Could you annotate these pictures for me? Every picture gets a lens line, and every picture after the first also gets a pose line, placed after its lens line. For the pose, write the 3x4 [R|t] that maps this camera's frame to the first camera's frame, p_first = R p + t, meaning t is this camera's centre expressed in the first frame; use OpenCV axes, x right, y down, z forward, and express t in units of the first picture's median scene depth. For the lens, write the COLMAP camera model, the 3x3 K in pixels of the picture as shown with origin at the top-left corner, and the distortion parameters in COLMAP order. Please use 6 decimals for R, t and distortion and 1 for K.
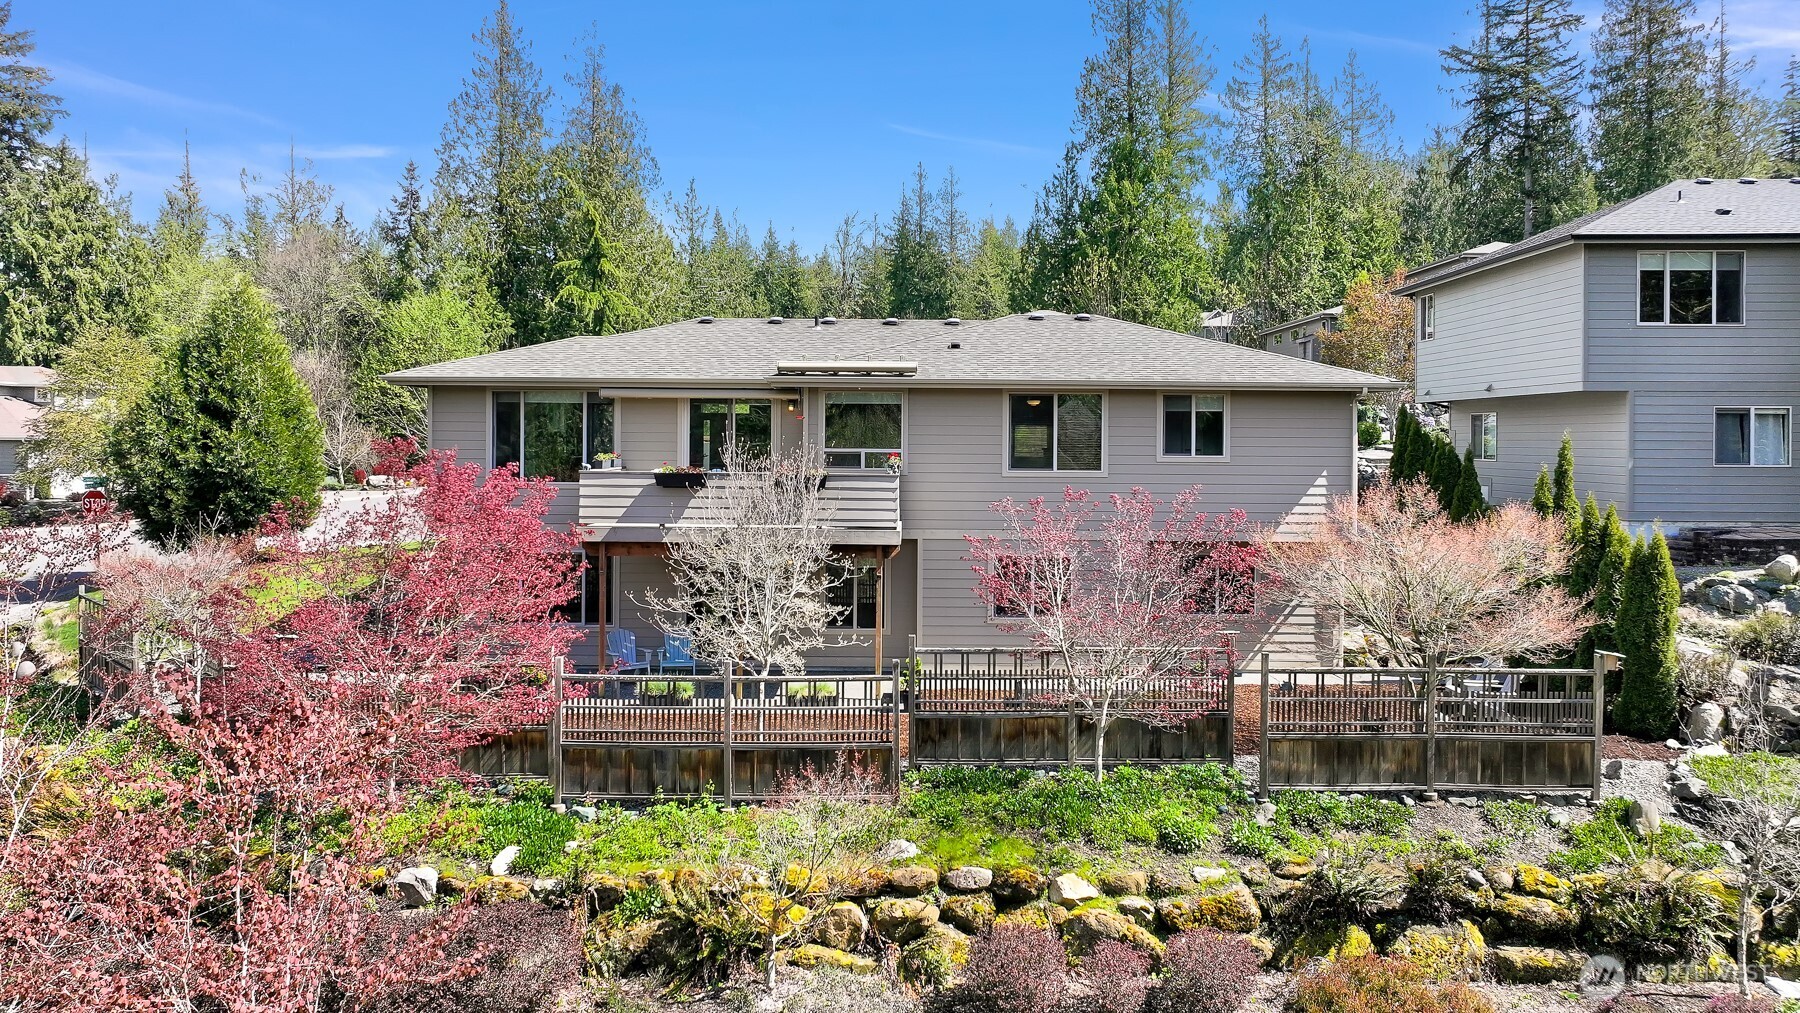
lens RADIAL K [[1252.6, 0, 900.0], [0, 1252.6, 506.5], [0, 0, 1]] dist [0.018503, -0.000075]
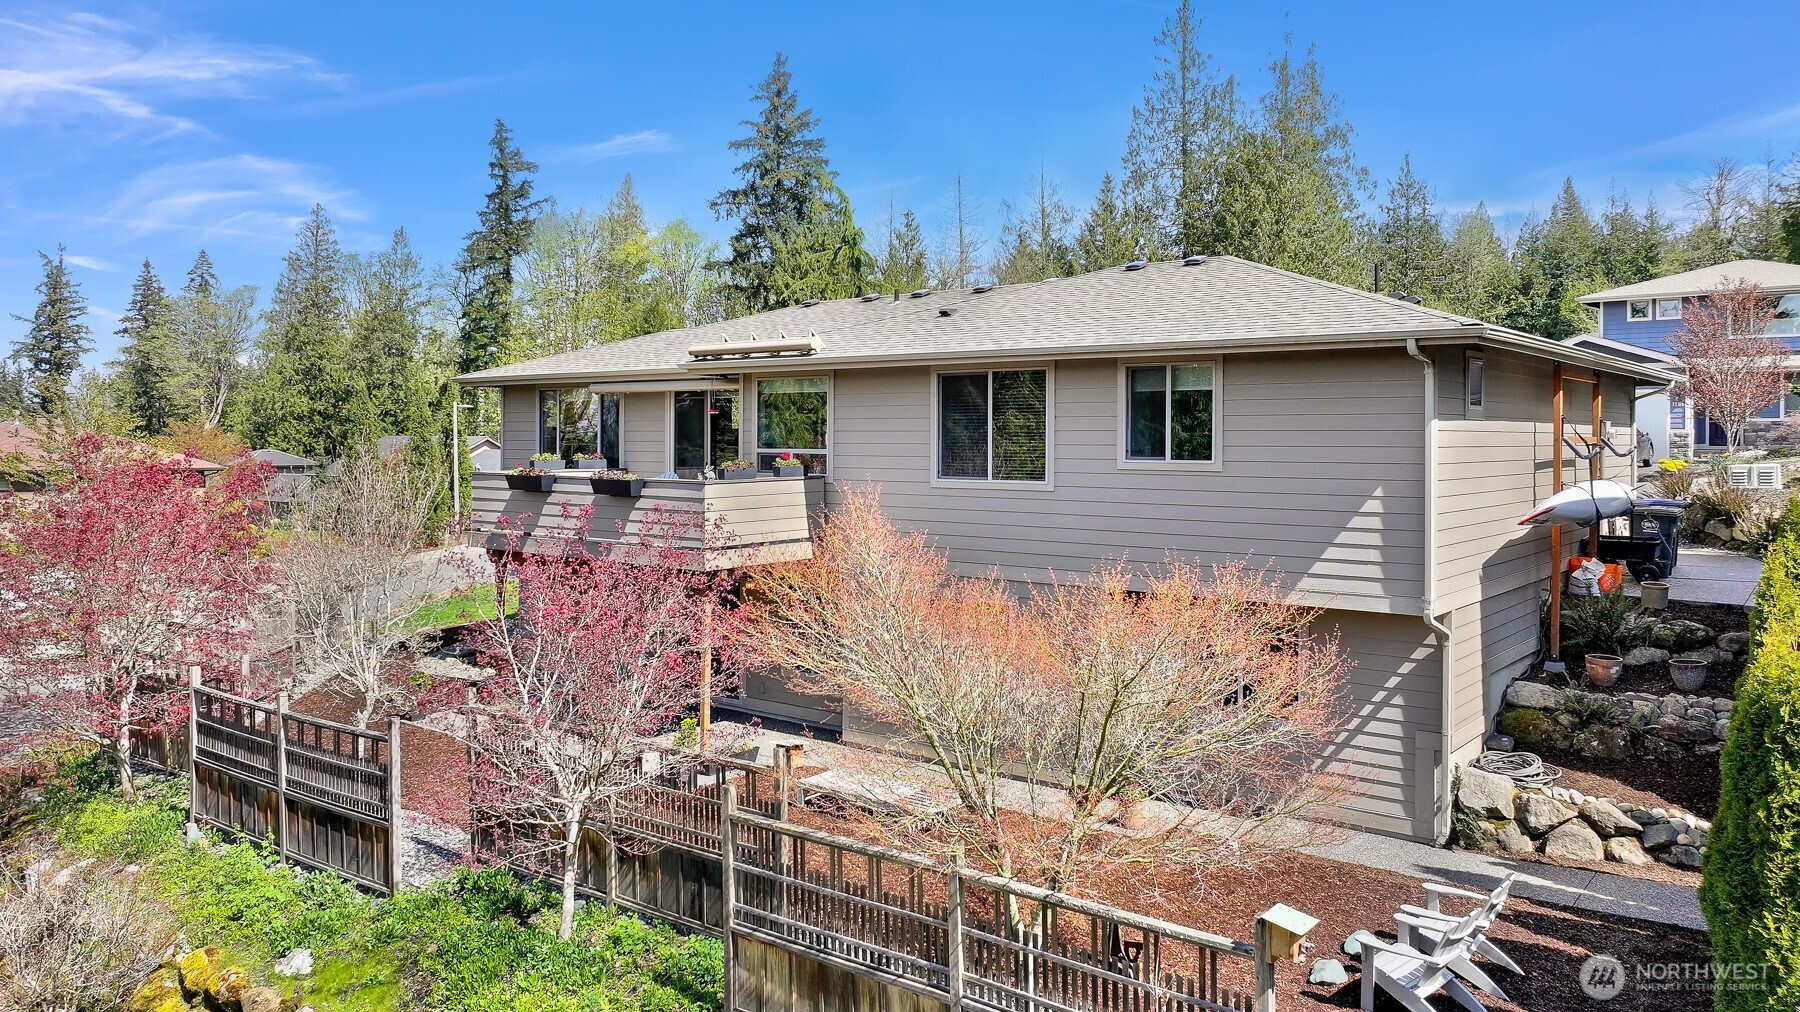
lens RADIAL K [[1252.6, 0, 900.0], [0, 1252.6, 506.0], [0, 0, 1]] dist [0.018503, -0.000075]
pose [[0.792708, 0.028863, -0.608918, 0.513738], [-0.031983, 0.999472, 0.005740, -0.016602], [0.608763, 0.014925, 0.793212, 0.411844]]
